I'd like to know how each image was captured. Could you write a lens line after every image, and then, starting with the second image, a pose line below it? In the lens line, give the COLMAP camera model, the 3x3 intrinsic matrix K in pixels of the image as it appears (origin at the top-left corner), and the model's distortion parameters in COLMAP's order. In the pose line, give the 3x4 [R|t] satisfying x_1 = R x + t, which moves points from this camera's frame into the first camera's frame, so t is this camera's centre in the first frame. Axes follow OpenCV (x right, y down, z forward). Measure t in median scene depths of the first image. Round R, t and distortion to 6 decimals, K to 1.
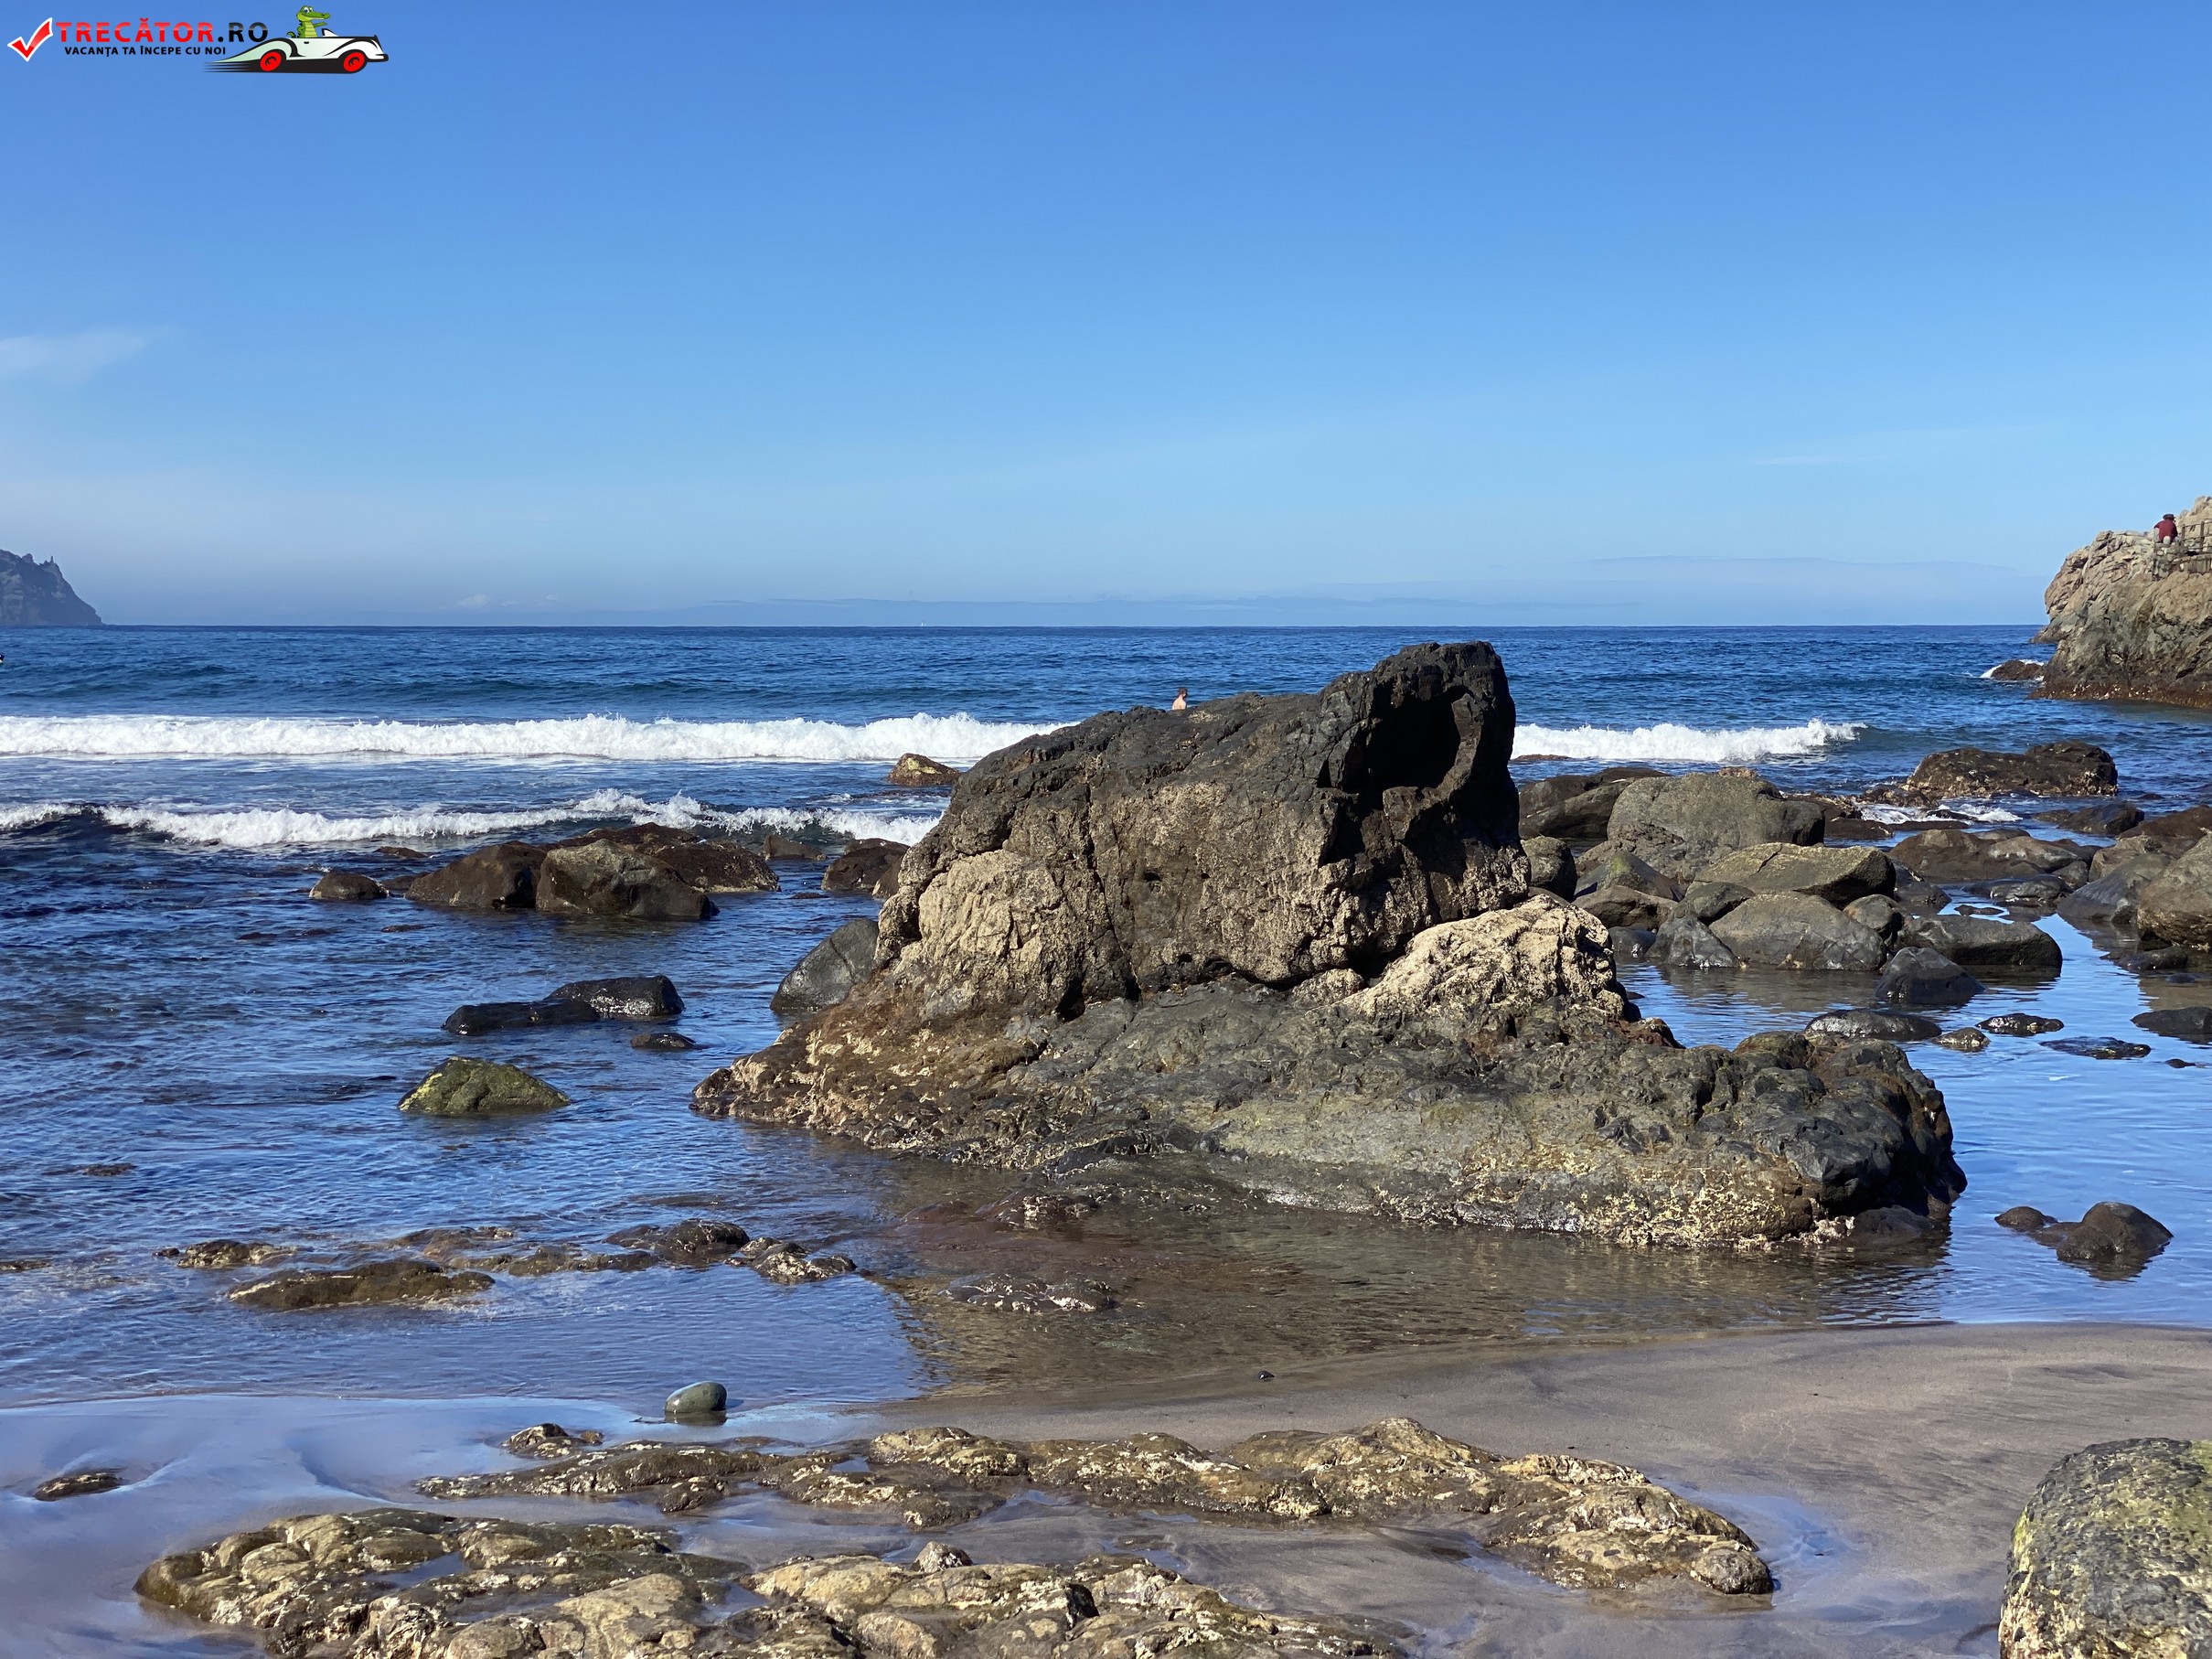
lens RADIAL K [[3282.3, 0, 1154.5], [0, 3282.3, 829.0], [0, 0, 1]] dist [0.123409, 0.001678]
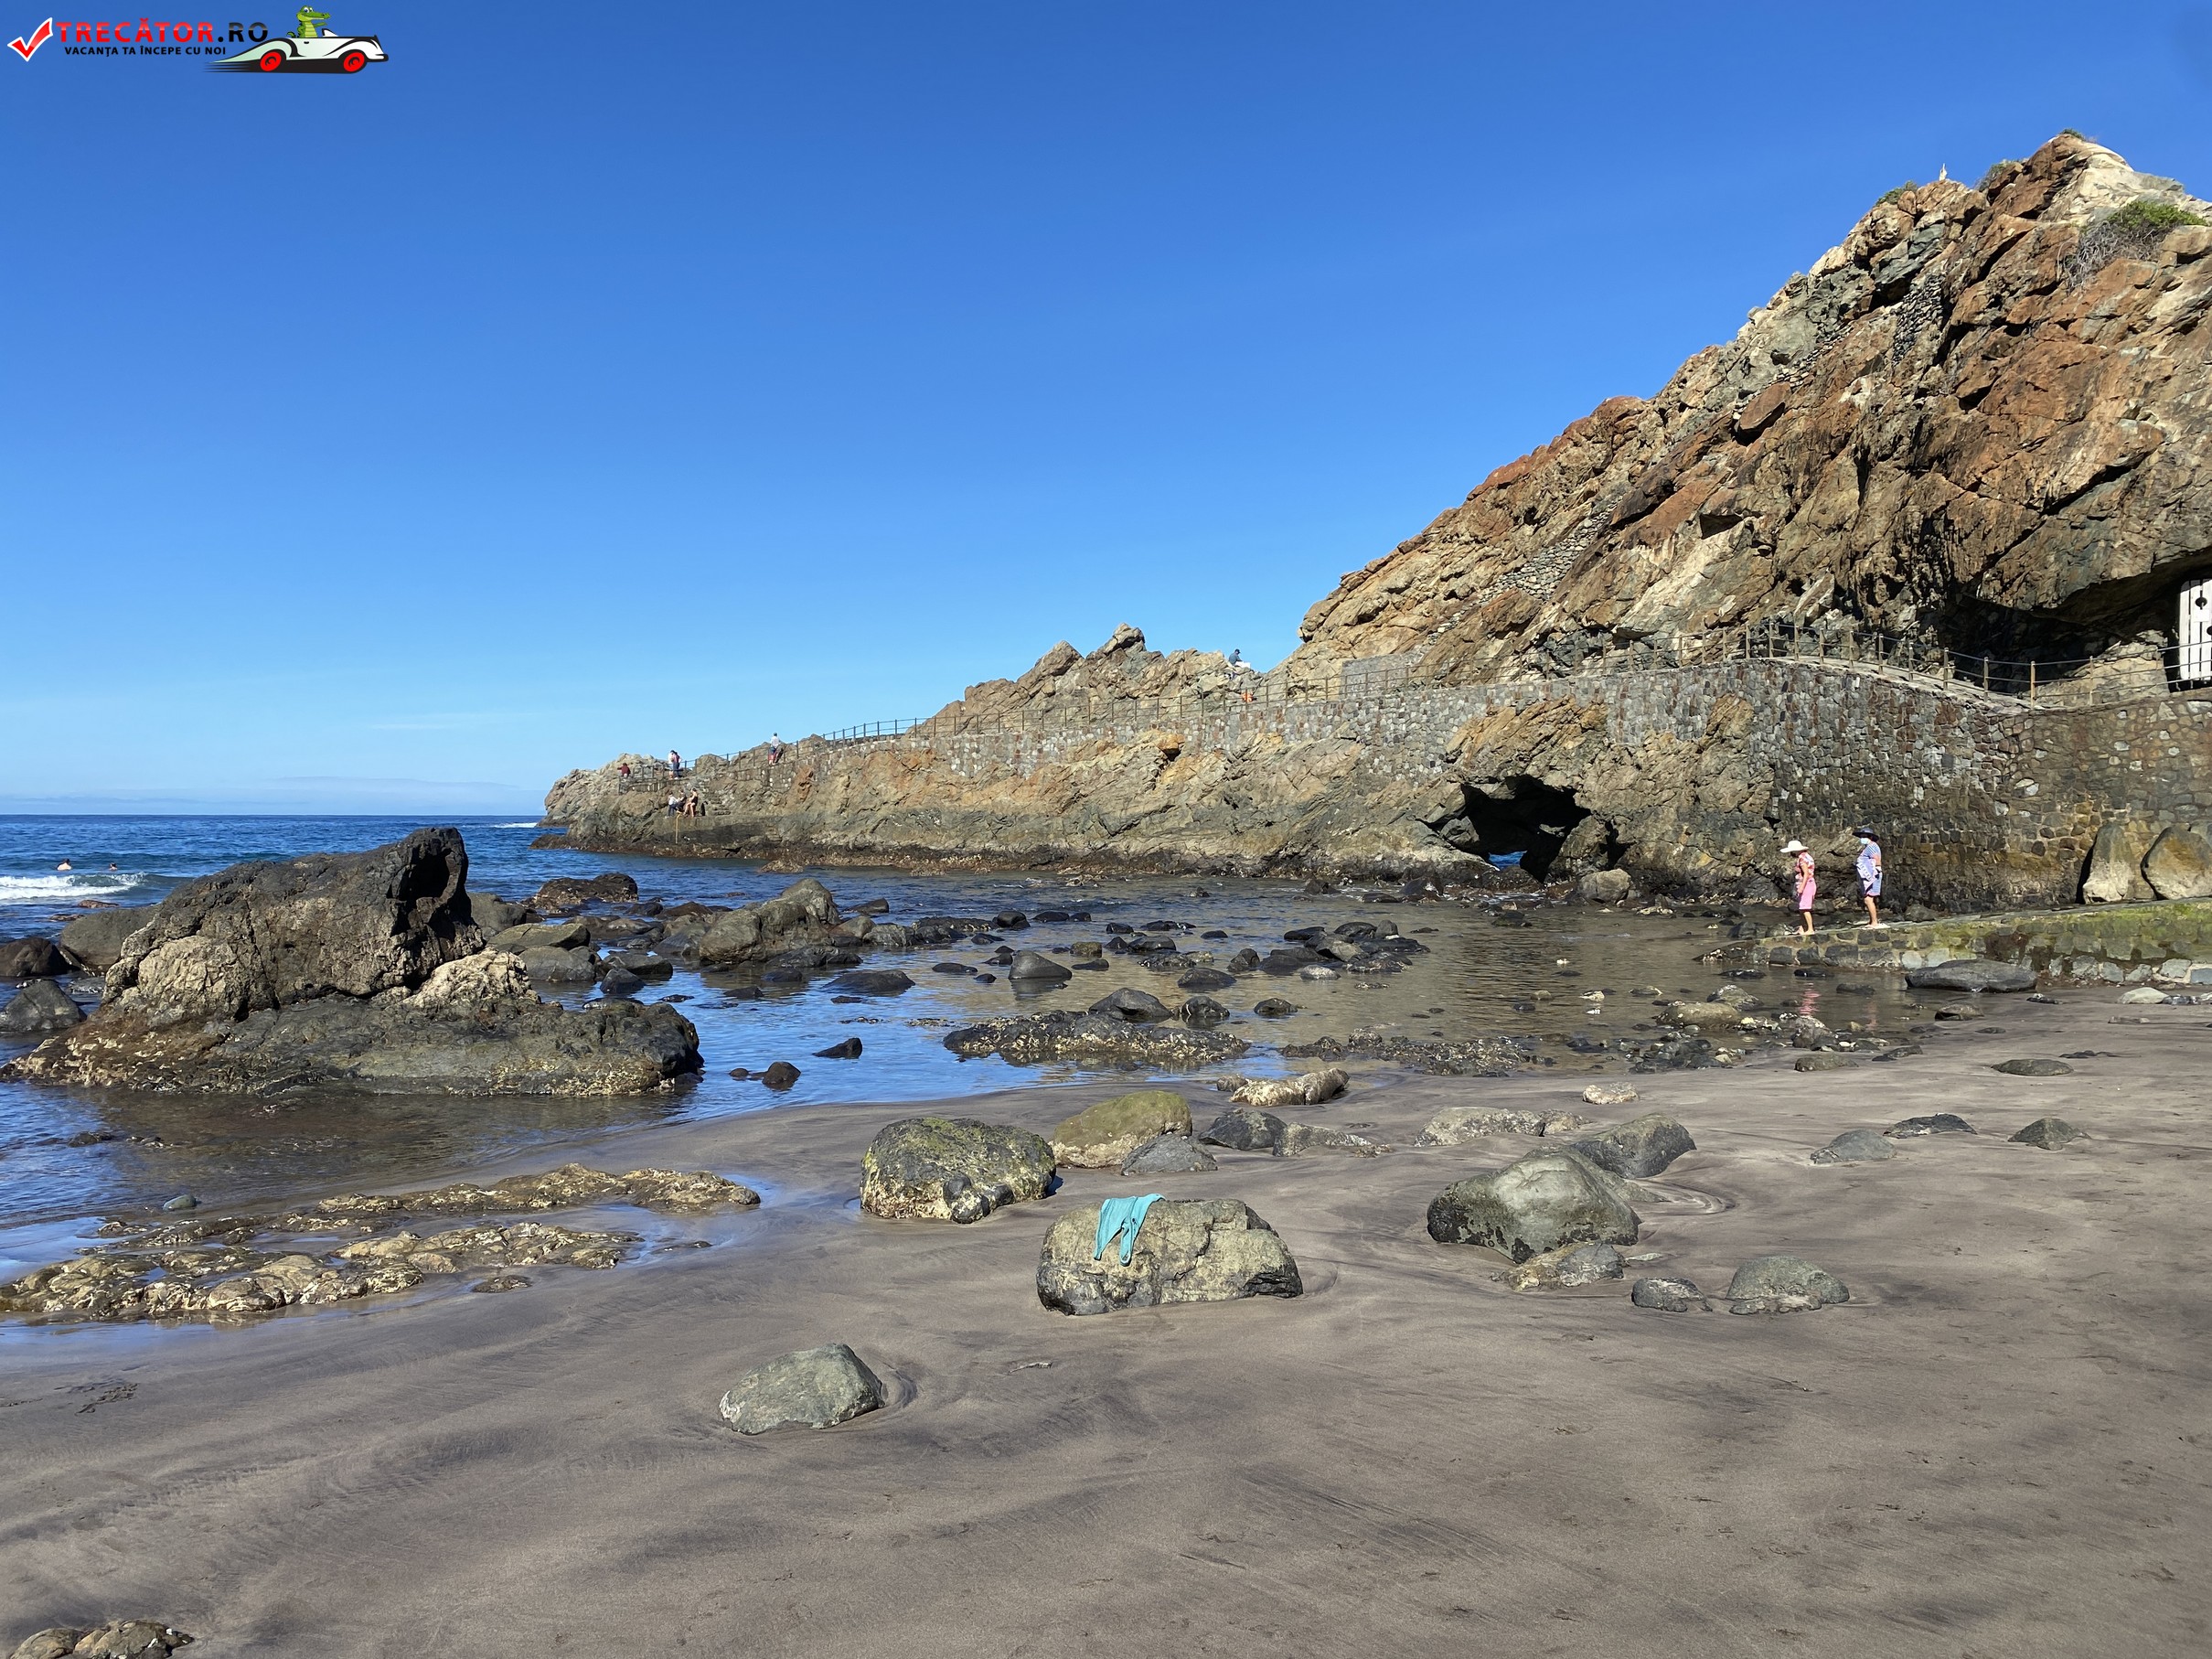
lens RADIAL K [[1678.4, 0, 1106.0], [0, 1678.4, 829.5], [0, 0, 1]] dist [0.010779, 0.005204]
pose [[0.827525, -0.001489, 0.561427, -0.167397], [0.031260, 0.998567, -0.043427, 0.004049], [-0.560558, 0.053487, 0.826386, -0.122118]]
